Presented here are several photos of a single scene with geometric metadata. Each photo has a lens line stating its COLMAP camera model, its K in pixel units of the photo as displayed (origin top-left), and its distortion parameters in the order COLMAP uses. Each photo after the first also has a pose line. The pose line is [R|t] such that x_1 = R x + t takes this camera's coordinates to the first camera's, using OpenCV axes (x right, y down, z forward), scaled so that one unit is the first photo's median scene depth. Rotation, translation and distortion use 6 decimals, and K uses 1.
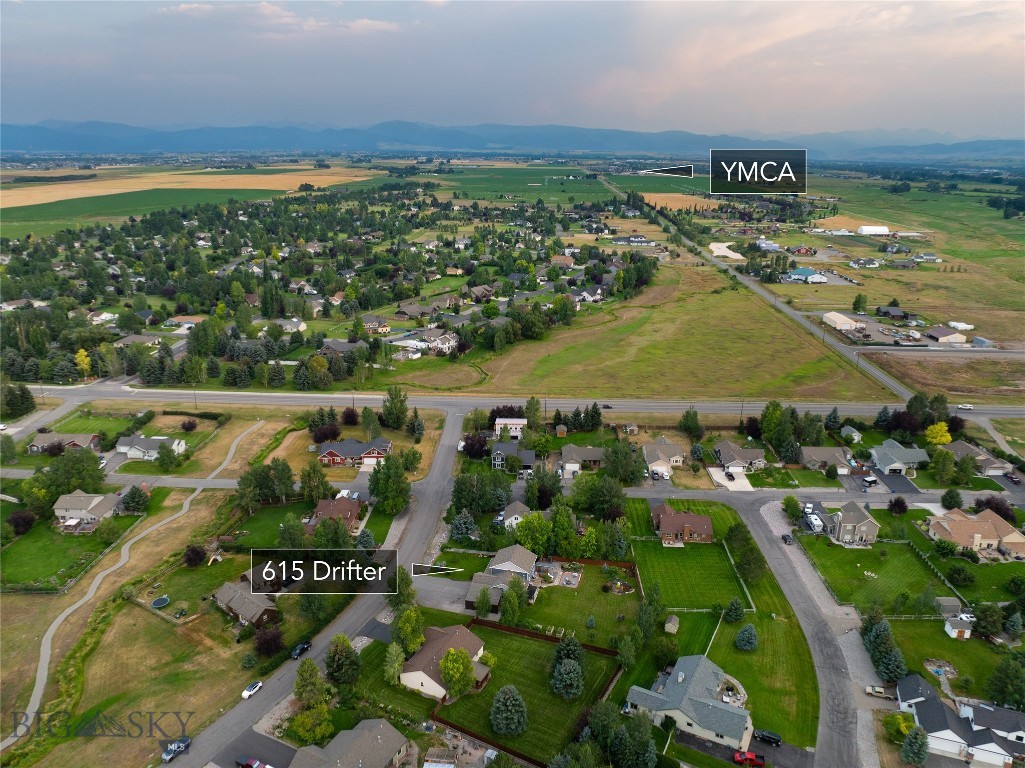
lens RADIAL K [[740.9, 0, 512.5], [0, 740.9, 384.0], [0, 0, 1]] dist [-0.029294, -0.000446]
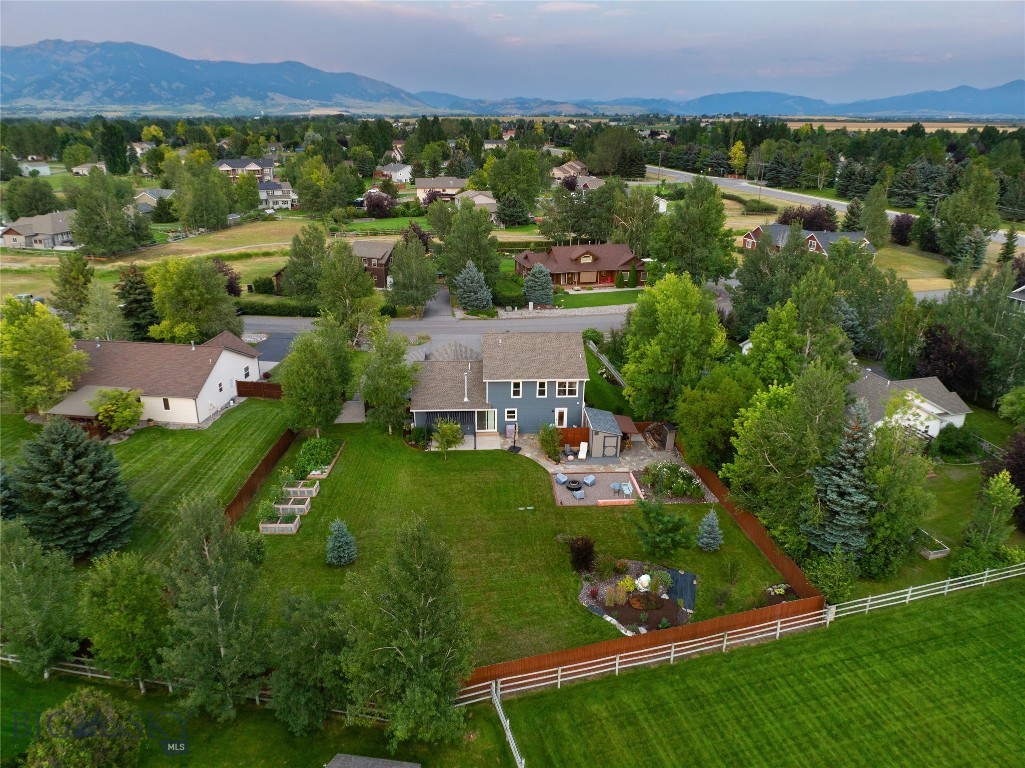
lens RADIAL K [[724.7, 0, 512.5], [0, 724.7, 384.0], [0, 0, 1]] dist [-0.049511, 0.019488]
pose [[0.305493, 0.323938, -0.895398, 0.231696], [-0.296476, 0.925969, 0.233846, 0.128129], [0.904862, 0.194026, 0.378917, 0.643277]]
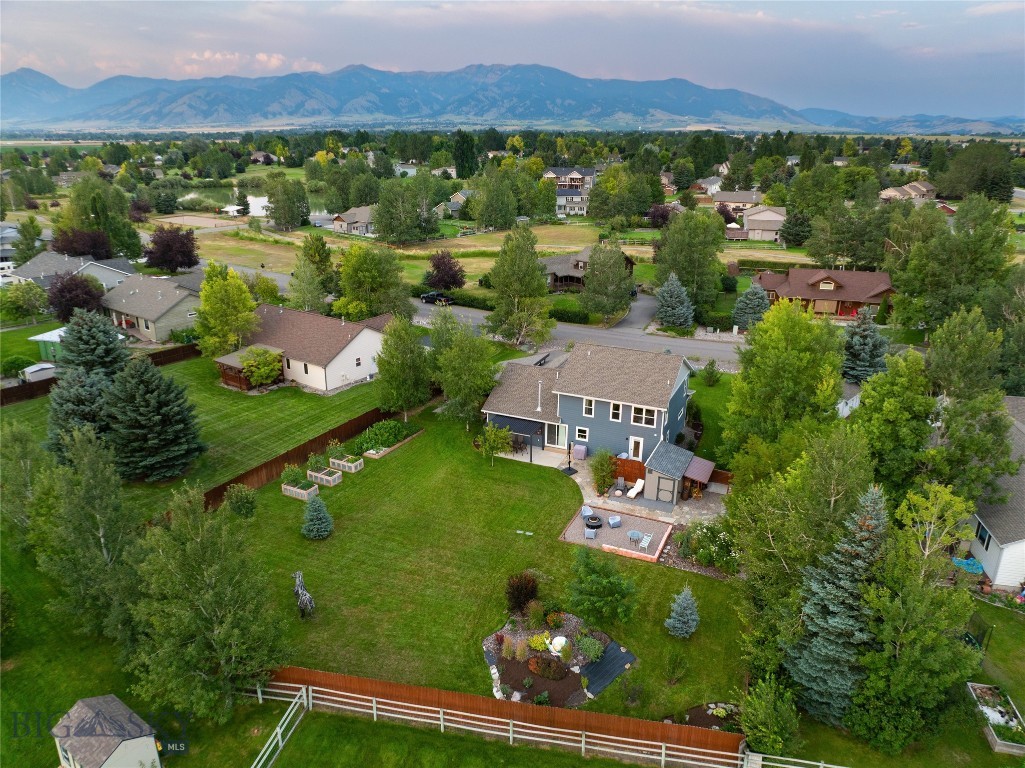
lens RADIAL K [[724.7, 0, 512.5], [0, 724.7, 384.0], [0, 0, 1]] dist [-0.049511, 0.019488]
pose [[-0.177640, 0.315796, -0.932050, 0.222699], [-0.308948, 0.881334, 0.357494, 0.108384], [0.934342, 0.351460, -0.058996, 0.725153]]
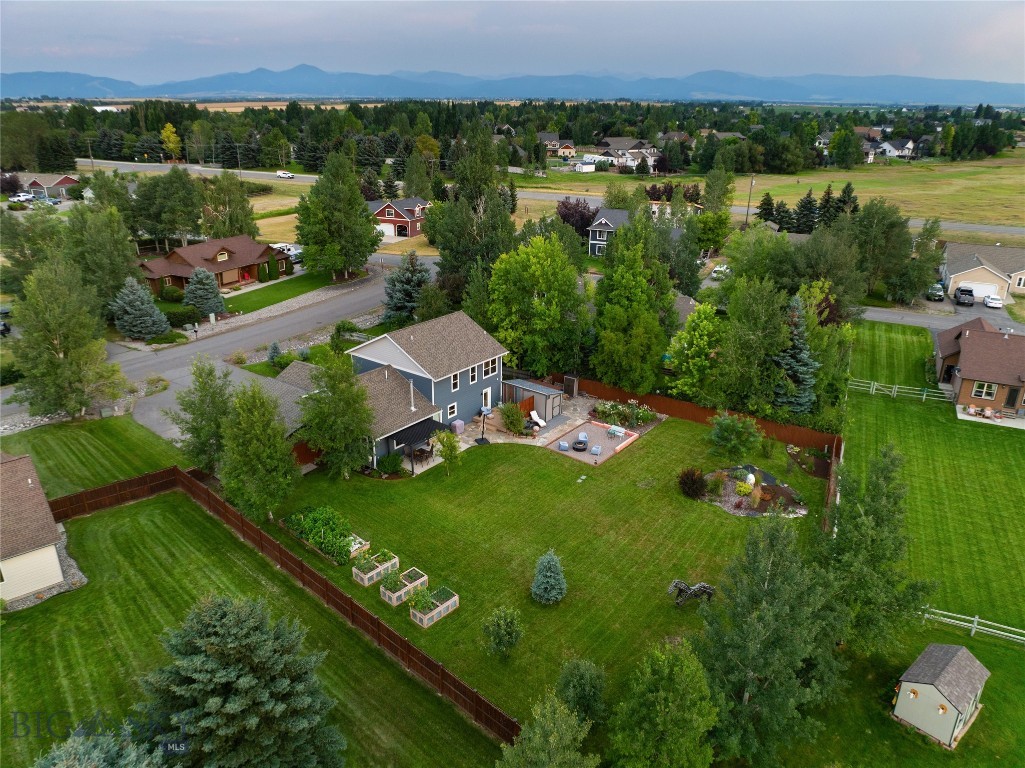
lens RADIAL K [[724.7, 0, 512.5], [0, 724.7, 384.0], [0, 0, 1]] dist [-0.049511, 0.019488]
pose [[0.917402, 0.142670, -0.371509, 0.116076], [-0.122484, 0.989439, 0.077512, 0.167053], [0.378644, -0.025605, 0.925188, 0.535658]]
